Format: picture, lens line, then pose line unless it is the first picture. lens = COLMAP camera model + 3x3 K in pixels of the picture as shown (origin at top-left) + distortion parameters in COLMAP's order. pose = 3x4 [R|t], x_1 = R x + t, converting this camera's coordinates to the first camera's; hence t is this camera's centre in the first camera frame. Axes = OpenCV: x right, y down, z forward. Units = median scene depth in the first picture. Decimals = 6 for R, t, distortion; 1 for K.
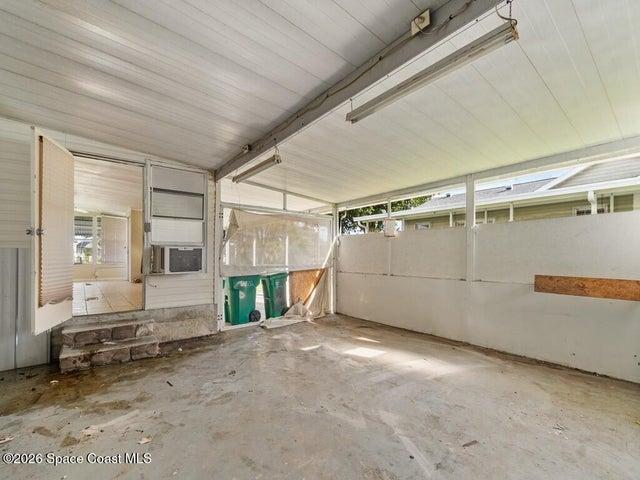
lens RADIAL K [[283.0, 0, 293.7], [0, 283.0, 250.9], [0, 0, 1]] dist [0.006391, -0.004466]
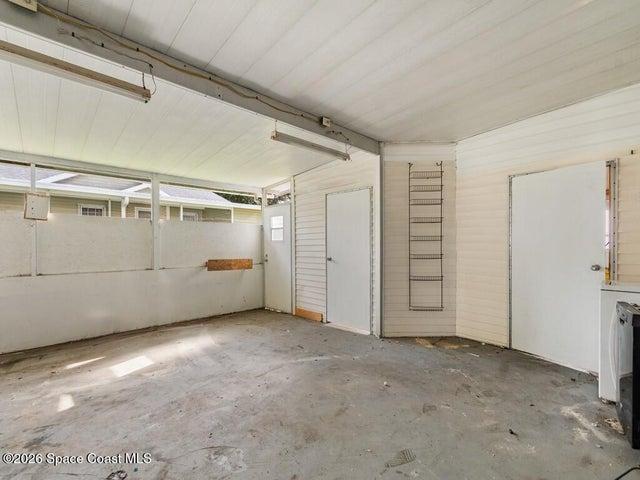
lens RADIAL K [[283.0, 0, 317.1], [0, 283.0, 247.0], [0, 0, 1]] dist [0.006391, -0.004466]
pose [[-0.136645, -0.000655, 0.990620, -0.642290], [-0.011581, 0.999933, -0.000936, 0.012219], [-0.990552, -0.011600, -0.136644, 0.599822]]
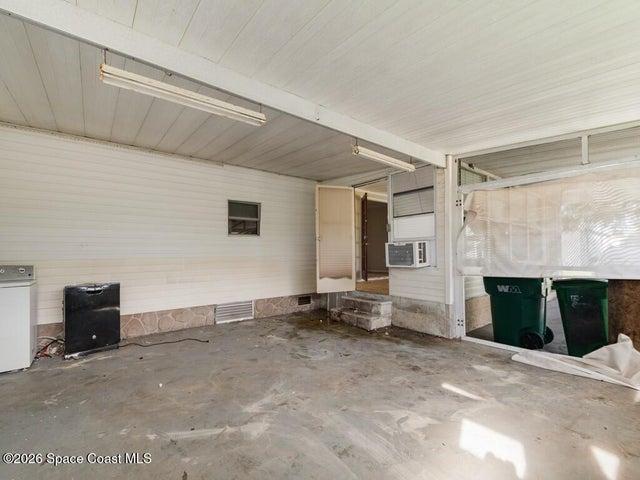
lens RADIAL K [[283.0, 0, 314.9], [0, 283.0, 242.8], [0, 0, 1]] dist [0.006391, -0.004466]
pose [[0.039912, -0.034294, -0.998615, 0.759570], [0.019702, 0.999244, -0.033529, 0.019017], [0.999009, -0.018337, 0.040557, 0.698361]]
